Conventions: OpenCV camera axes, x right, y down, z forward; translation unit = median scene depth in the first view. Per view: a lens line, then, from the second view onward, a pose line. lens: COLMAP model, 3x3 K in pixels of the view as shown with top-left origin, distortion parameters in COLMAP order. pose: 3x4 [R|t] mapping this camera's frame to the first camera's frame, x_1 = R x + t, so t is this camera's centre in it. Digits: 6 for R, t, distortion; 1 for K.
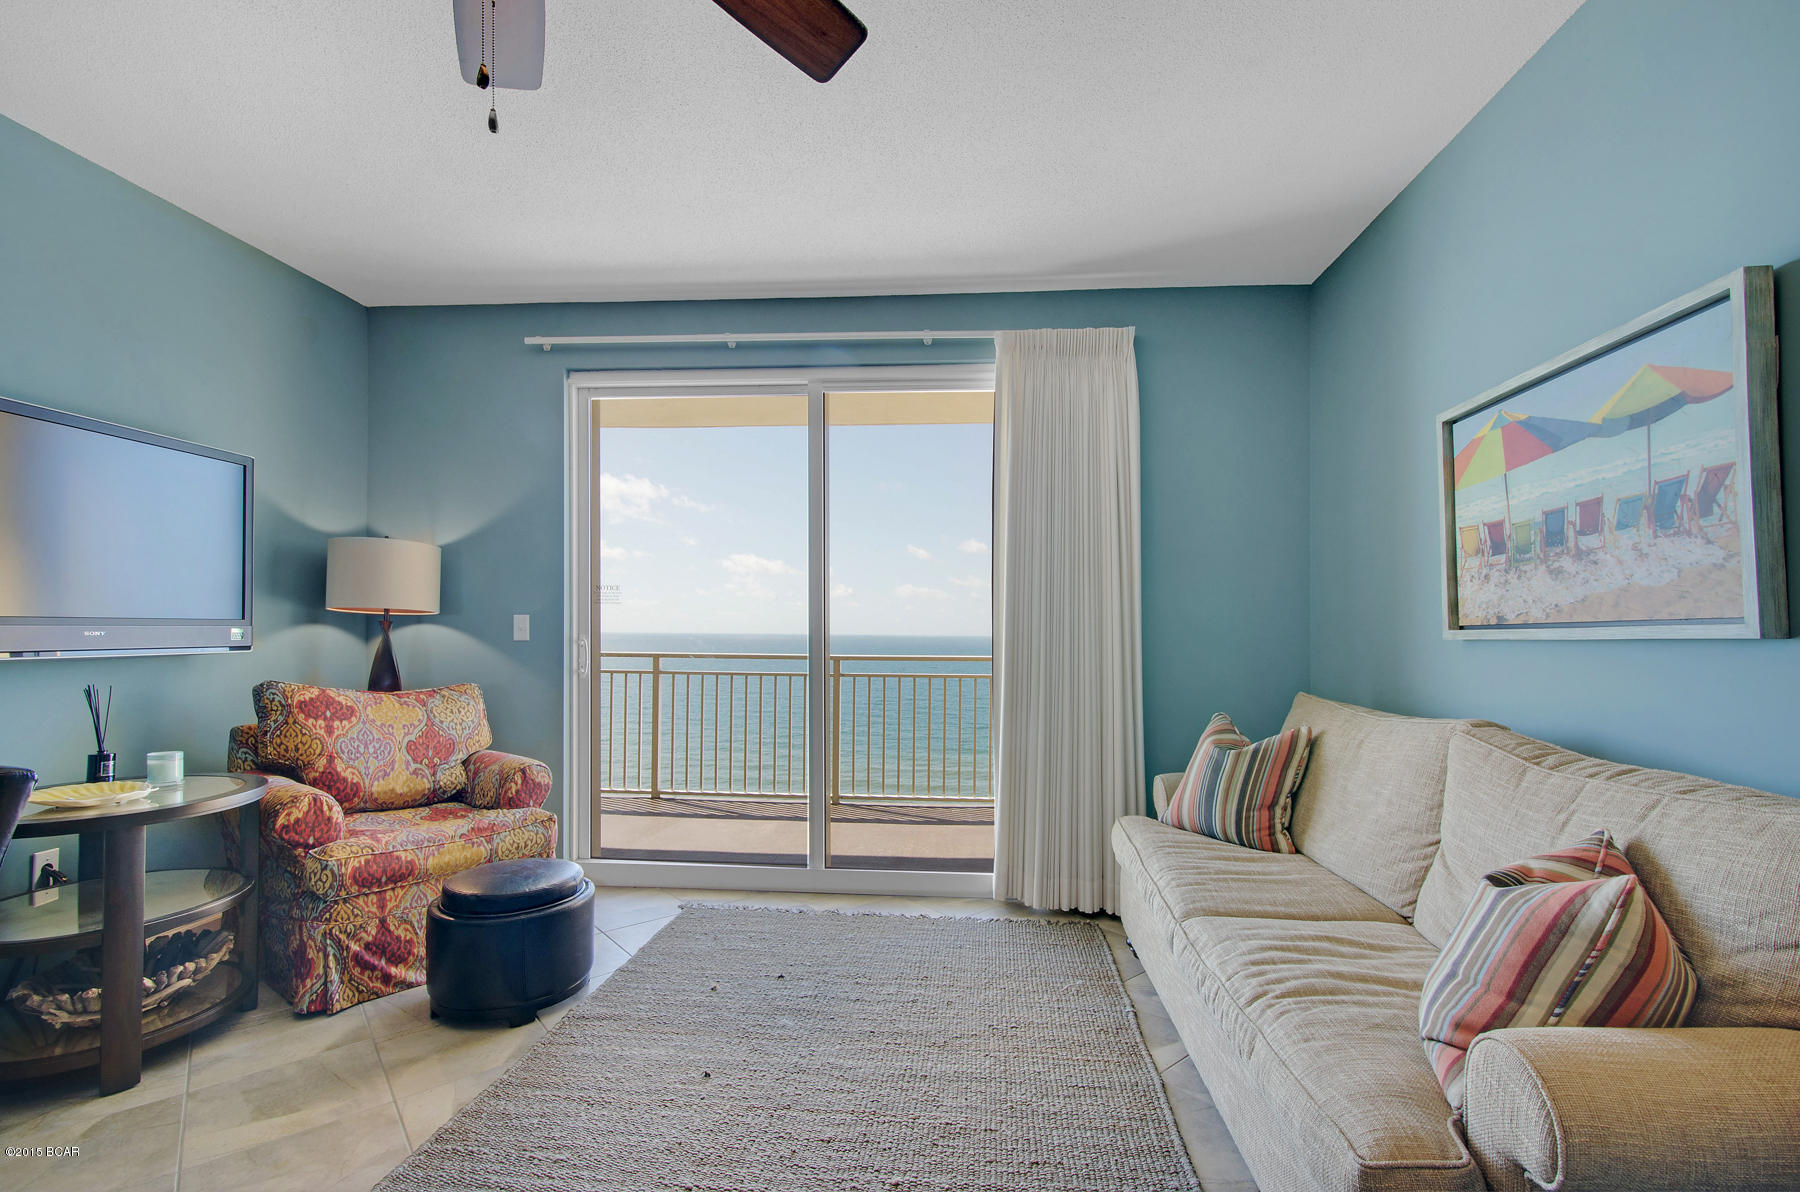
lens RADIAL K [[801.7, 0, 922.1], [0, 801.7, 670.9], [0, 0, 1]] dist [-0.017994, 0.000338]
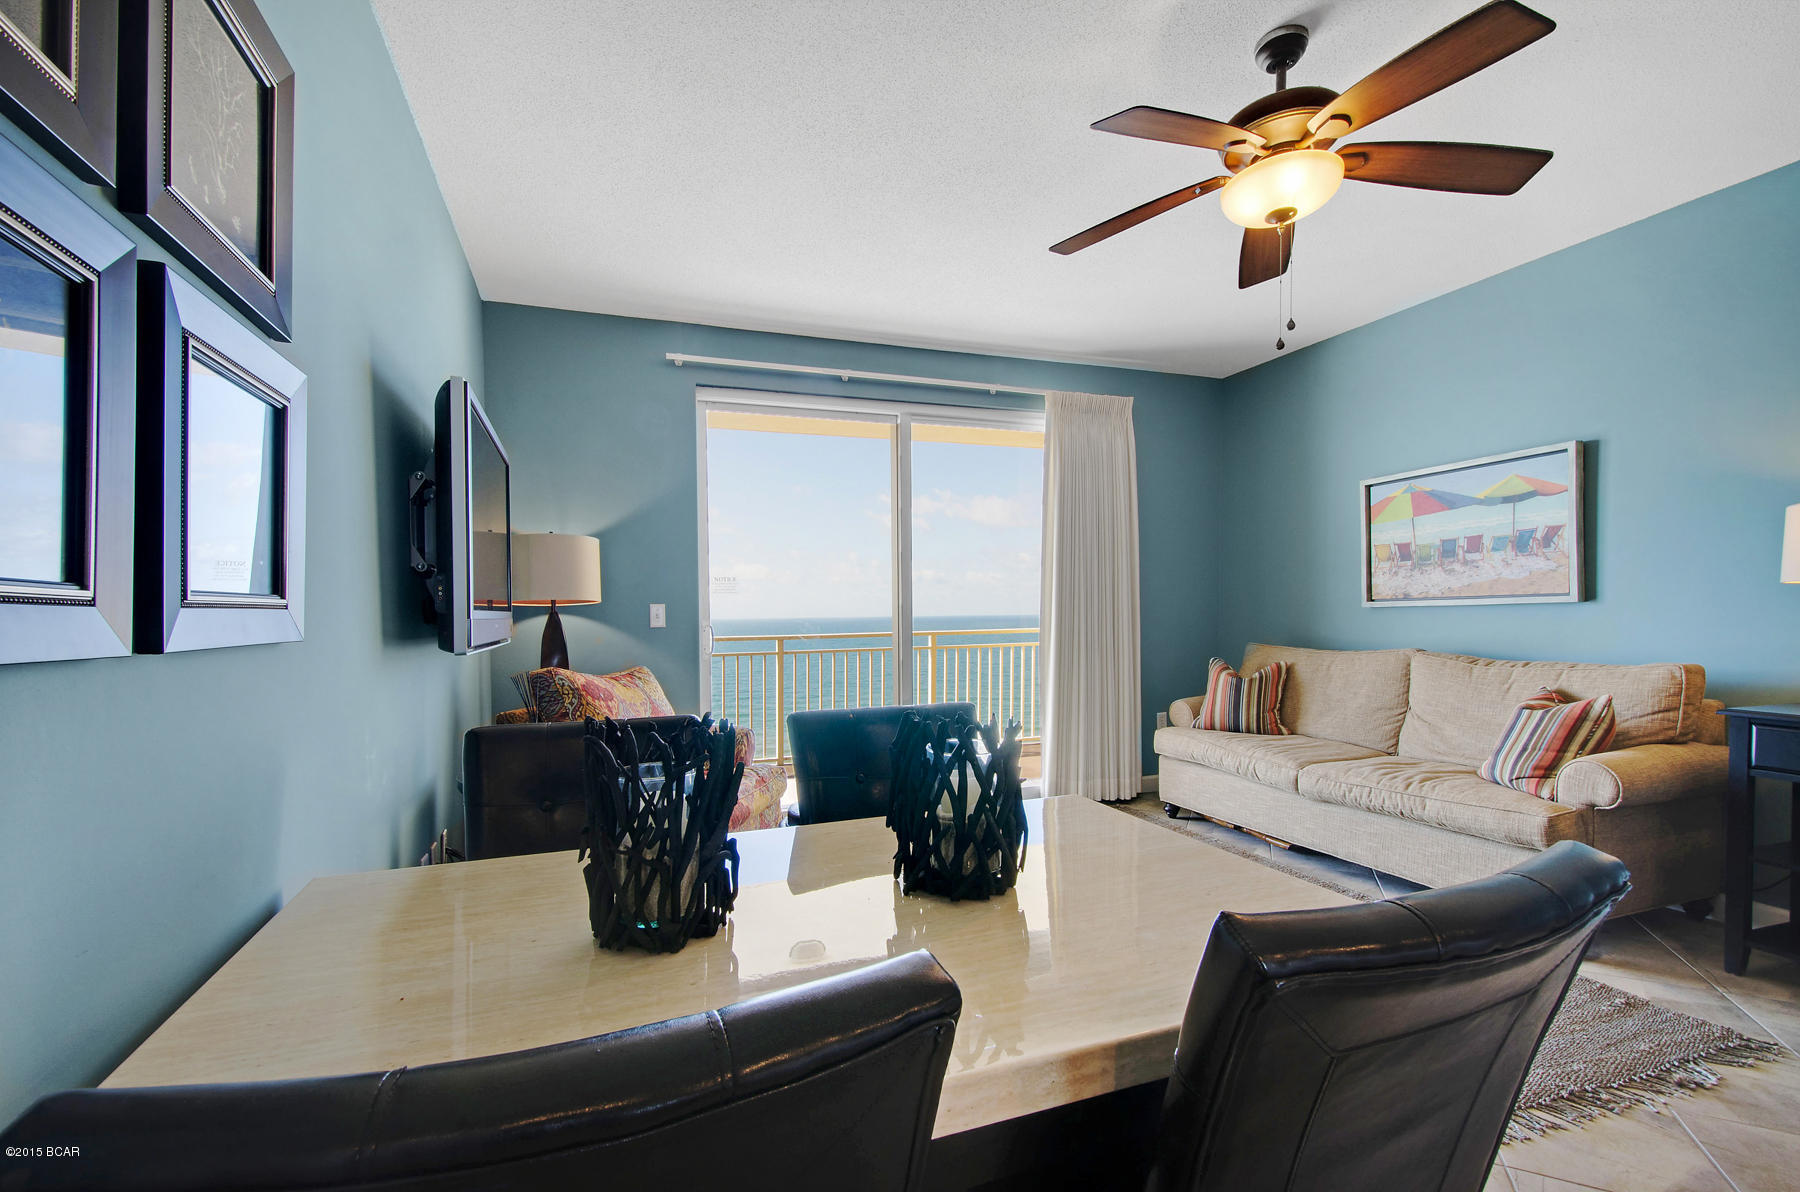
lens RADIAL K [[779.4, 0, 862.8], [0, 779.4, 680.8], [0, 0, 1]] dist [0.002633, -0.000217]
pose [[0.919456, -0.056183, 0.389158, -1.048646], [0.041362, 0.998068, 0.046366, -0.001845], [-0.391011, -0.026535, 0.920004, -0.179419]]
